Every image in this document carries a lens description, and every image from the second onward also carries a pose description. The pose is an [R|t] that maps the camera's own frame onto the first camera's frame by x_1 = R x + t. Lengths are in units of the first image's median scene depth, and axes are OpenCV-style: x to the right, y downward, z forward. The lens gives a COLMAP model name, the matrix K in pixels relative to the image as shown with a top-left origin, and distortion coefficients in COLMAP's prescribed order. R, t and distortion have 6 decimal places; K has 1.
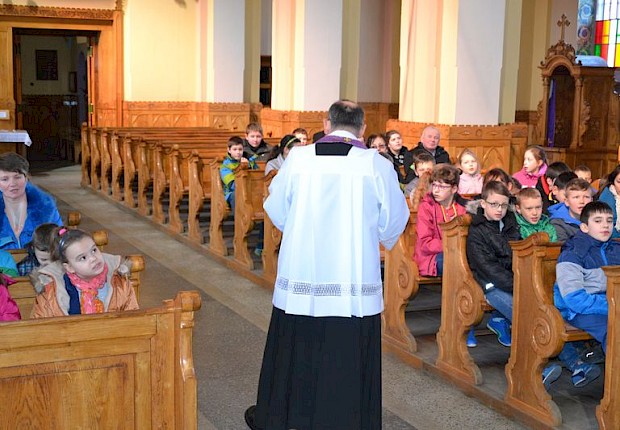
lens RADIAL K [[950.7, 0, 310.0], [0, 950.7, 215.0], [0, 0, 1]] dist [-0.033920, 0.153064]
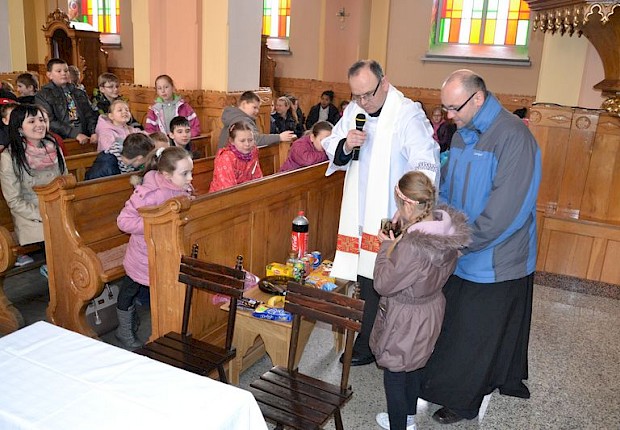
lens RADIAL K [[575.4, 0, 306.6], [0, 575.4, 222.7], [0, 0, 1]] dist [-0.040129, 0.008169]
pose [[0.794478, -0.147482, 0.589112, 0.036140], [0.055961, 0.983715, 0.170801, -0.008040], [-0.604709, -0.102731, 0.789793, 0.159042]]
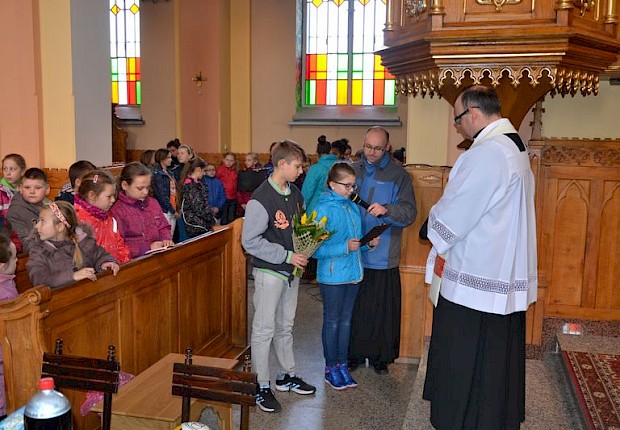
lens RADIAL K [[667.7, 0, 310.0], [0, 667.7, 215.0], [0, 0, 1]] dist [-0.013842, -0.008951]
pose [[0.642173, -0.109506, 0.758698, 0.017499], [0.111837, 0.992538, 0.048596, -0.008385], [-0.758358, 0.053643, 0.649628, 0.141569]]
